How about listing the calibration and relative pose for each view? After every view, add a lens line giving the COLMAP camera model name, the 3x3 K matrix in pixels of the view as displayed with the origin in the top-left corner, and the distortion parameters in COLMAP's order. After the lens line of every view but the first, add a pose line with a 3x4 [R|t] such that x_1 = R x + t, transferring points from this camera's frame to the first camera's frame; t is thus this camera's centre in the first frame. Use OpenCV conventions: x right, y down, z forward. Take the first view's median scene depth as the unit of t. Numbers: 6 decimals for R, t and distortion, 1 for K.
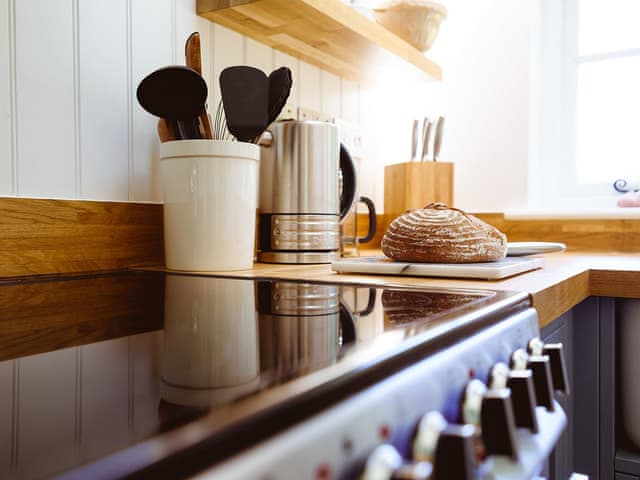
lens RADIAL K [[527.5, 0, 320.0], [0, 527.5, 240.0], [0, 0, 1]] dist [0.044512, -0.002880]
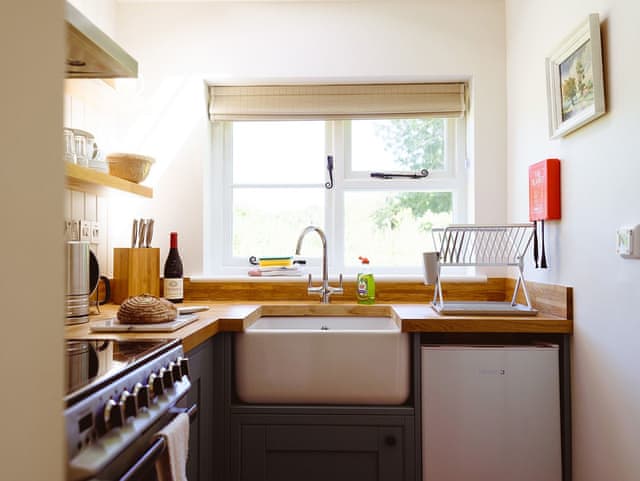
lens RADIAL K [[466.6, 0, 320.0], [0, 466.6, 240.5], [0, 0, 1]] dist [-0.049786, 0.000456]
pose [[0.850034, 0.007611, 0.526673, -0.119682], [0.019218, 0.998782, -0.045451, -0.143285], [-0.526377, 0.048757, 0.848852, -0.707530]]
